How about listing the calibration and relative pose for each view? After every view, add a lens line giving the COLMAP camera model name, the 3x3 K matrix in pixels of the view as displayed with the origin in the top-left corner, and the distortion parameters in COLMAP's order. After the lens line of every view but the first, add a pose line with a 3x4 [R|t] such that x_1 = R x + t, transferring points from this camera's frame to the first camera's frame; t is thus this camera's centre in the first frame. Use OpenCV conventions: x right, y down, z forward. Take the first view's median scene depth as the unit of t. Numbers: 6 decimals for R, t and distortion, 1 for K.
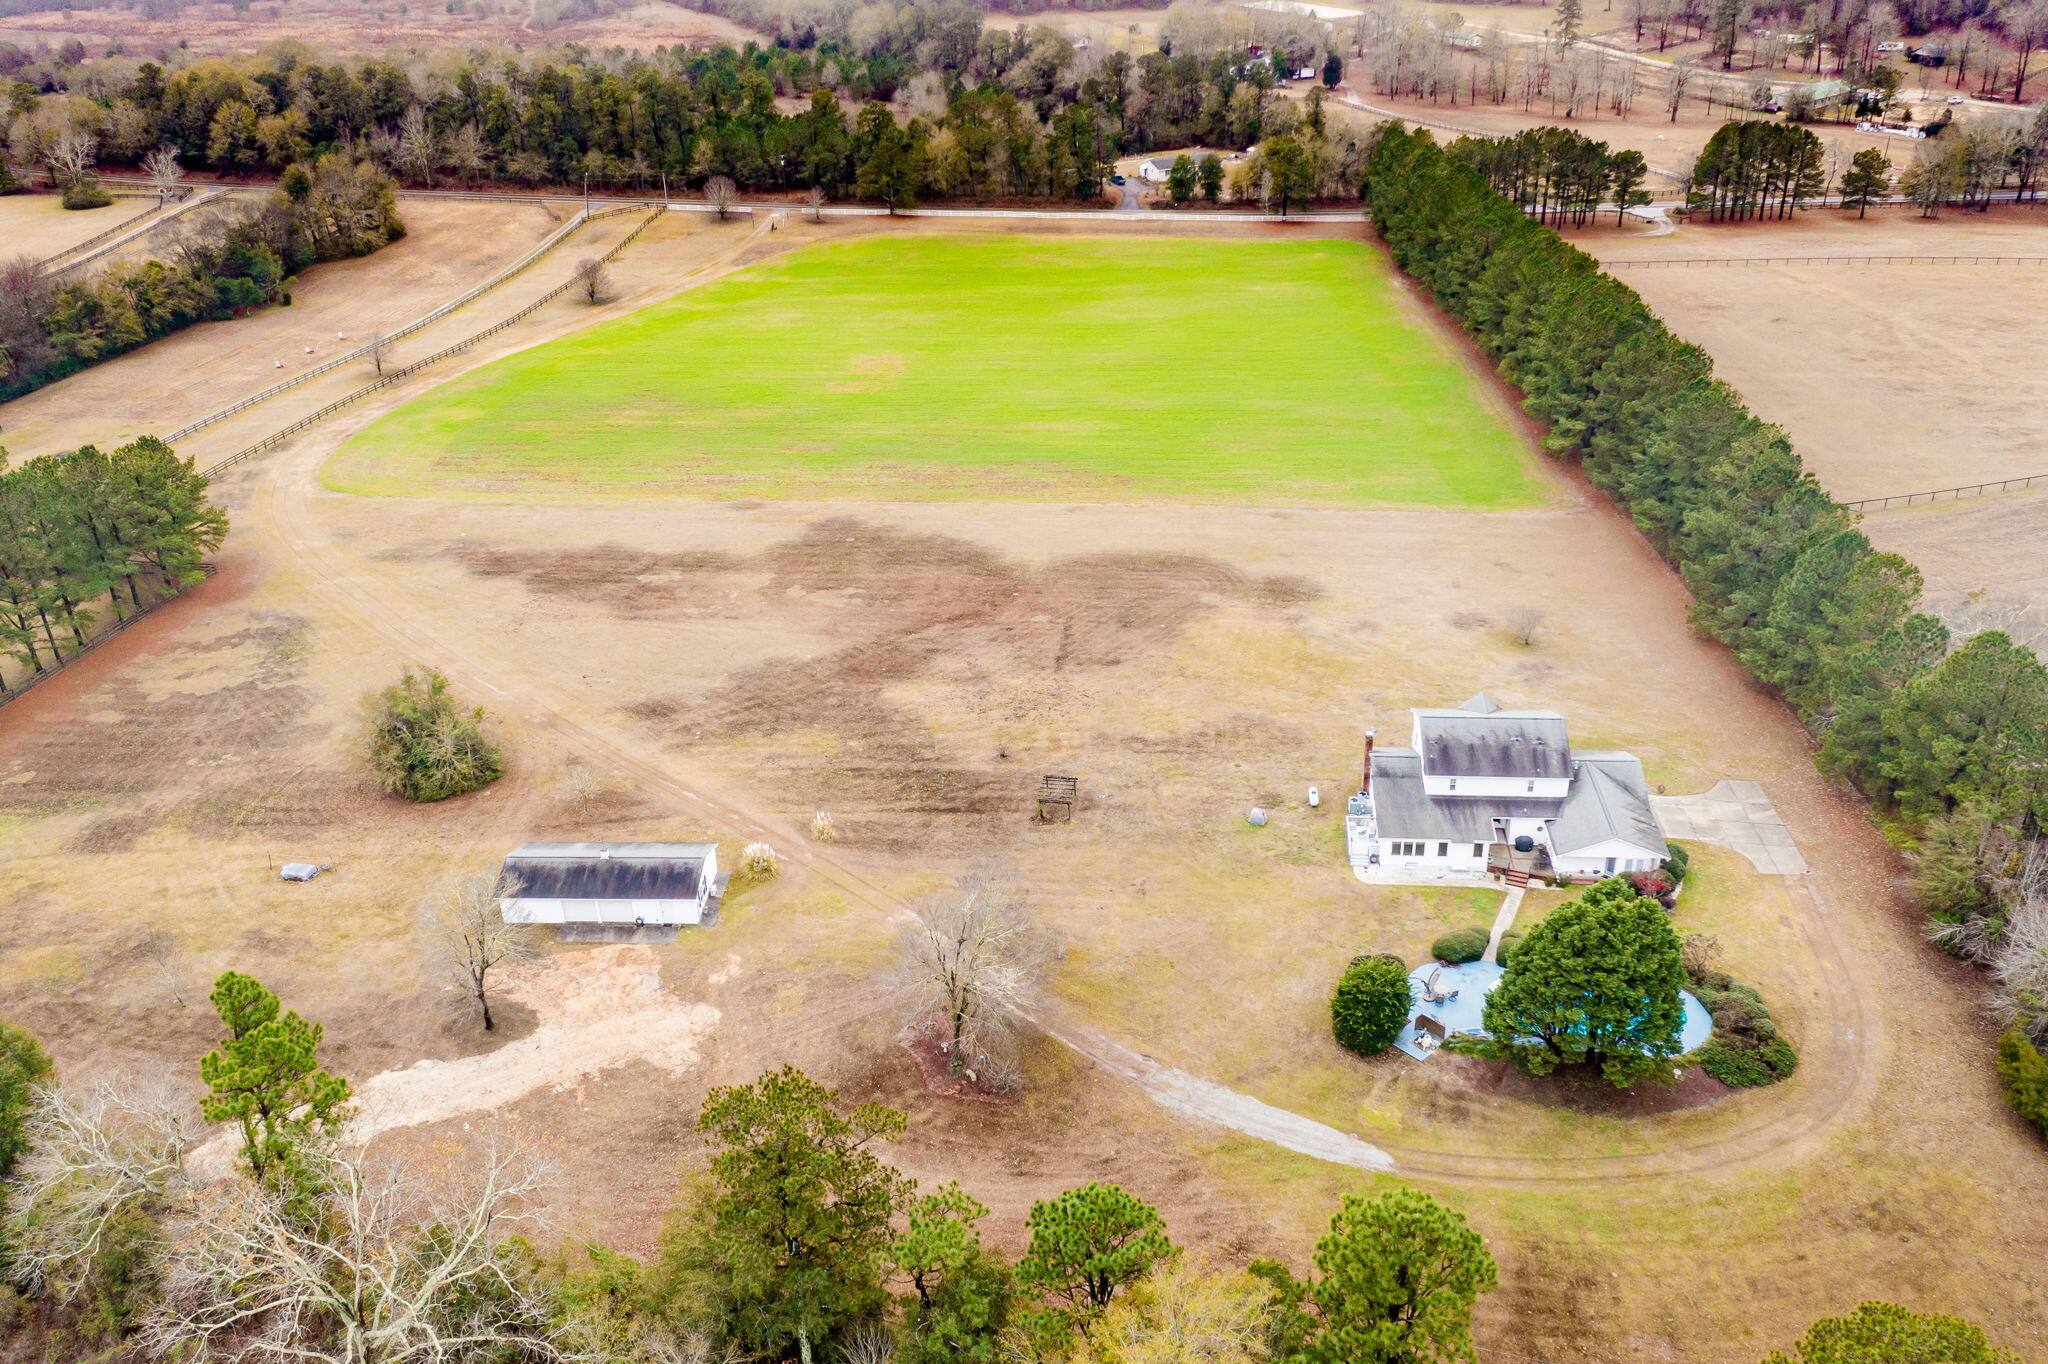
lens RADIAL K [[1714.8, 0, 1024.0], [0, 1714.8, 682.0], [0, 0, 1]] dist [0.002057, 0.001776]
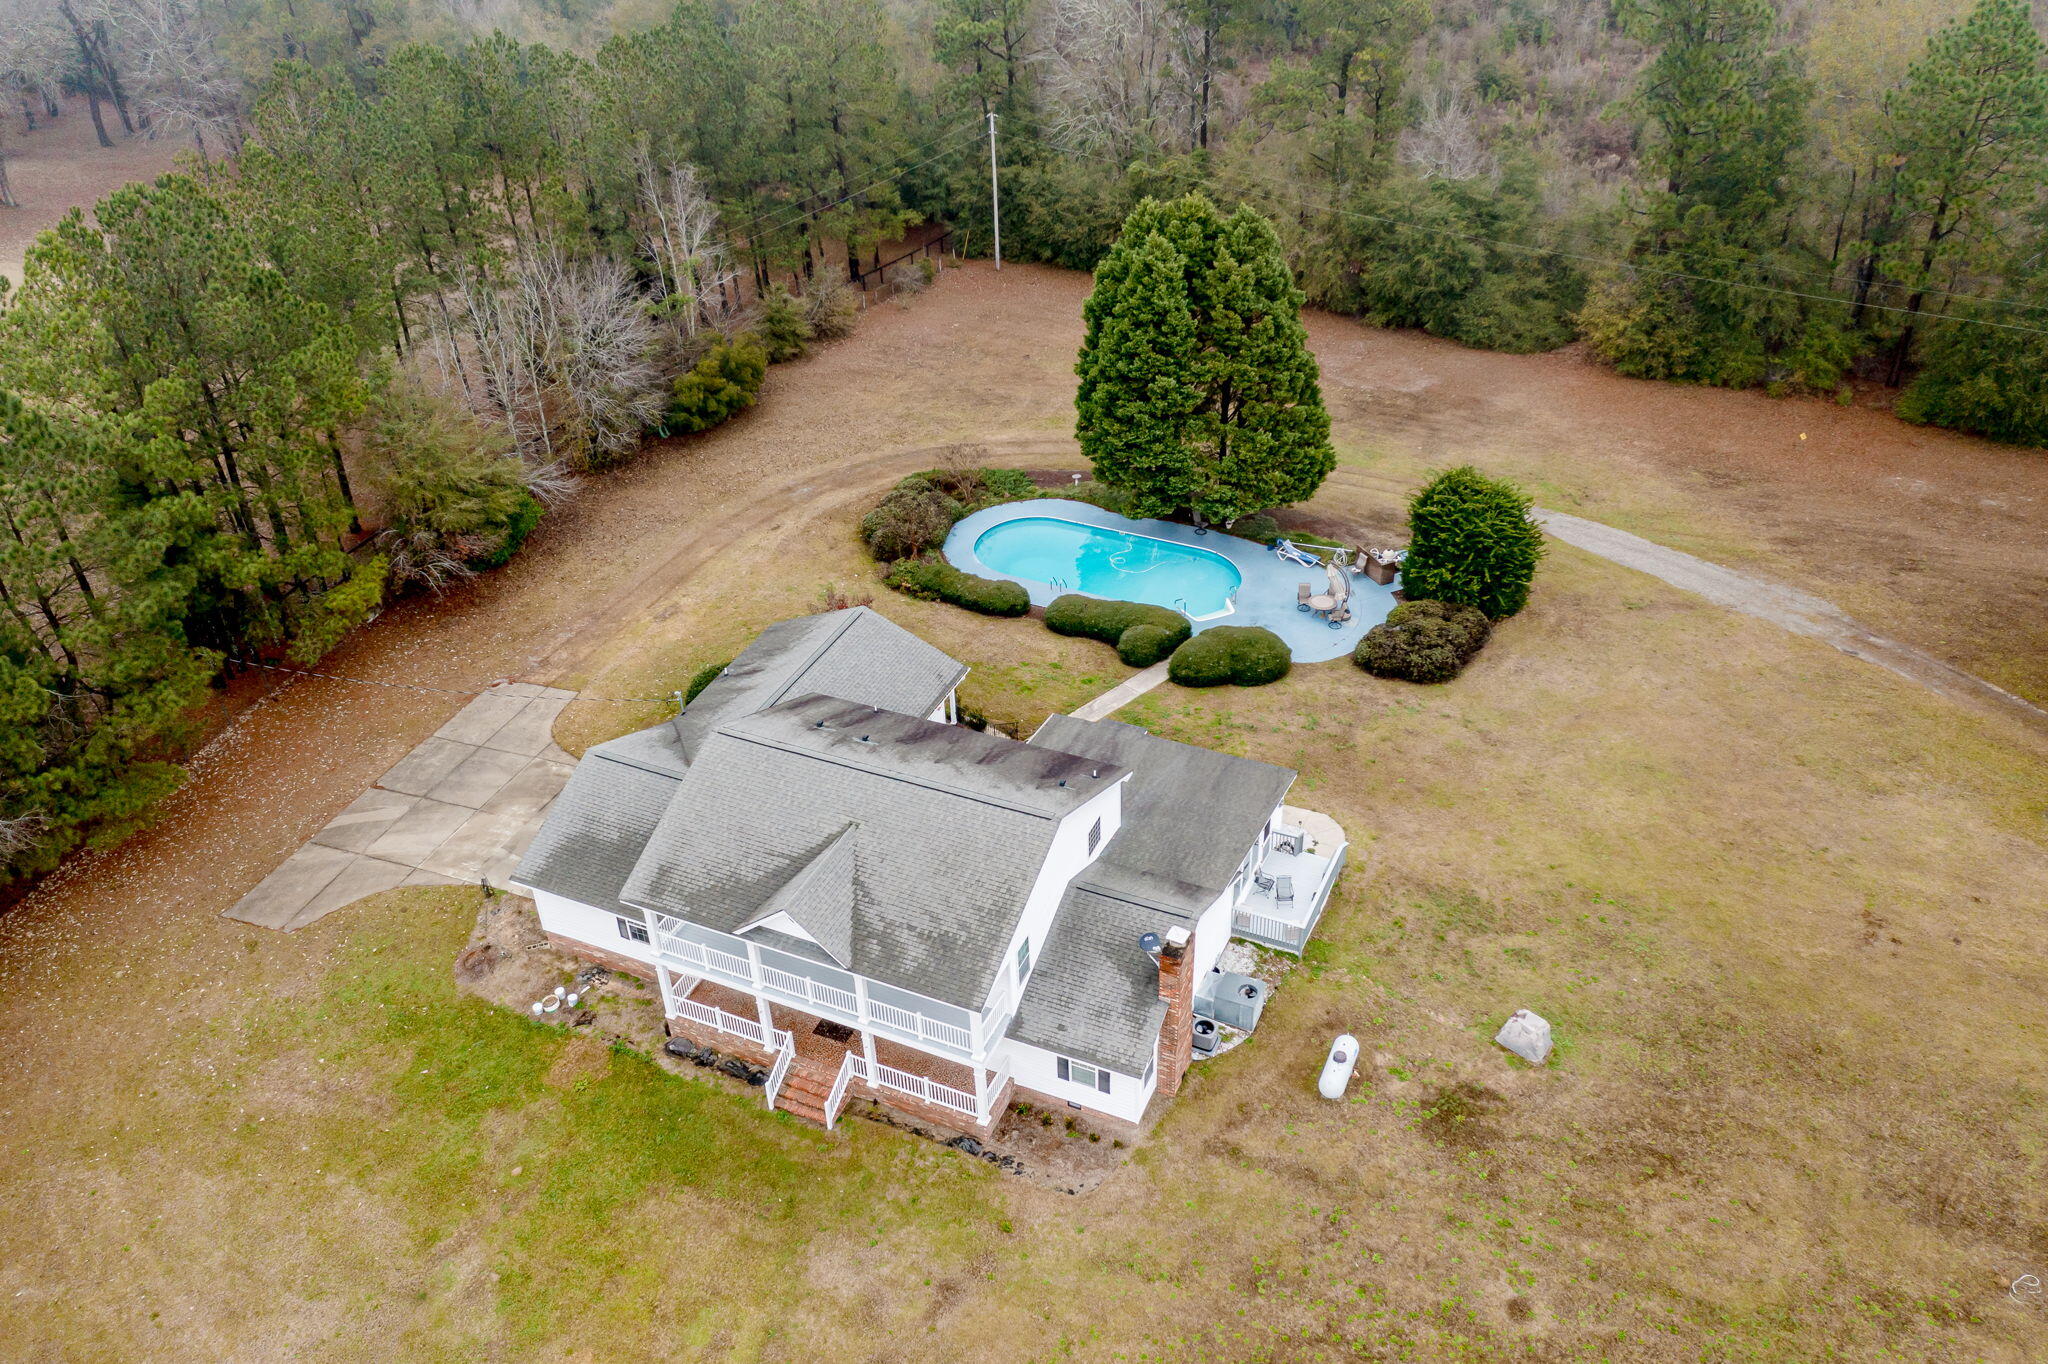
lens RADIAL K [[1624.7, 0, 1018.9], [0, 1624.7, 677.9], [0, 0, 1]] dist [-0.012959, 0.073954]
pose [[-0.942108, -0.125303, 0.311018, 0.136182], [0.217113, 0.478898, 0.850599, -0.263223], [-0.255528, 0.868882, -0.423969, 1.078255]]
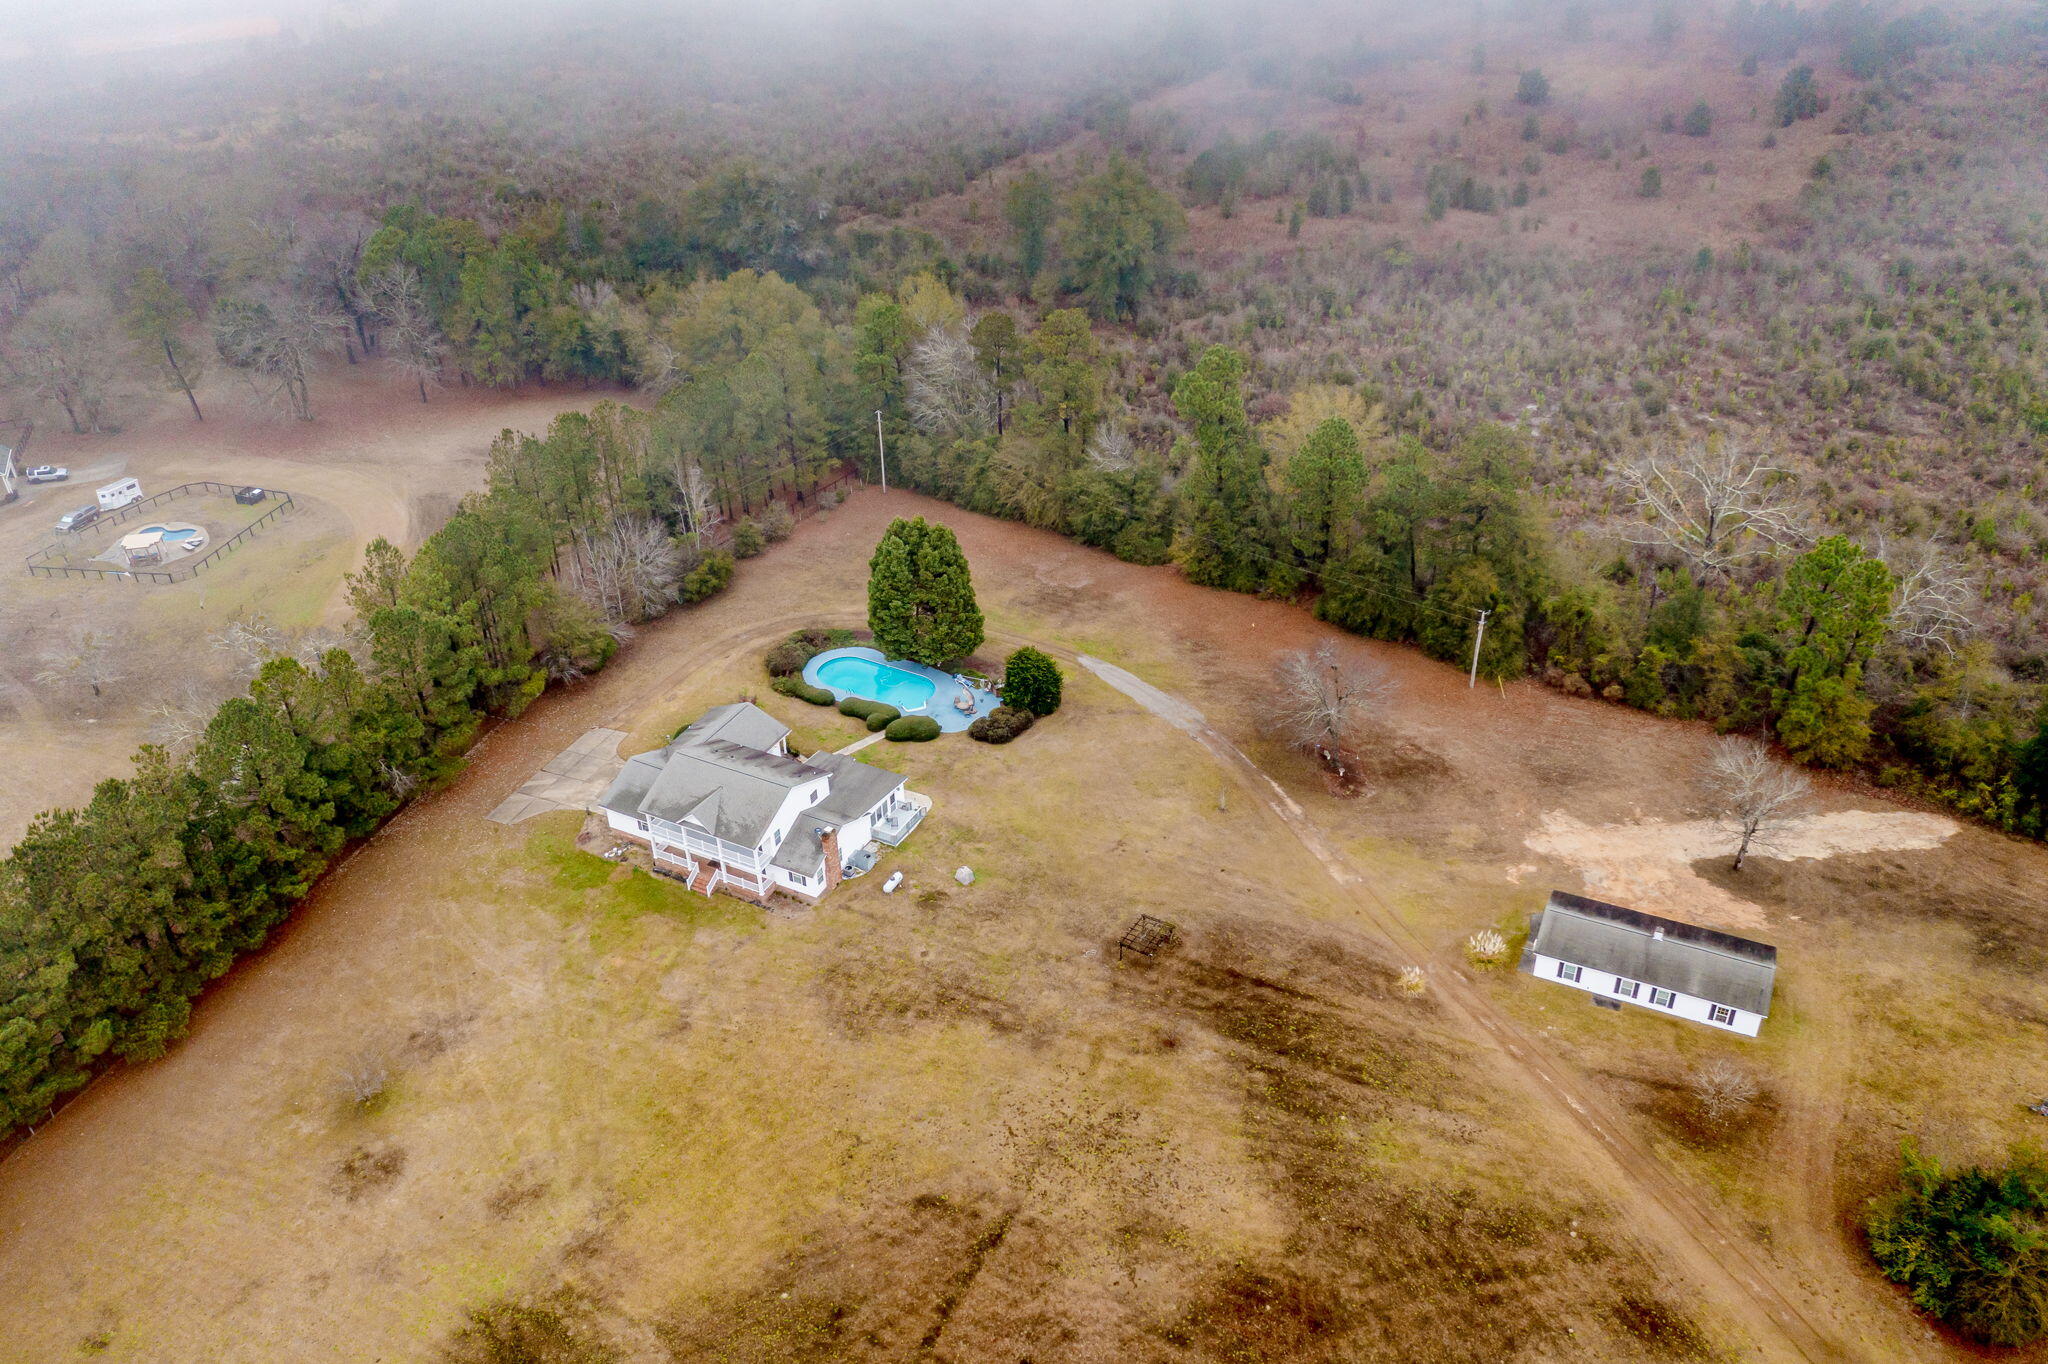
lens RADIAL K [[1624.7, 0, 1018.9], [0, 1624.7, 677.9], [0, 0, 1]] dist [-0.012959, 0.073954]
pose [[-0.923192, -0.152682, 0.352711, -0.197092], [0.233318, 0.506623, 0.829998, -0.722088], [-0.305417, 0.848541, -0.432087, 1.262587]]
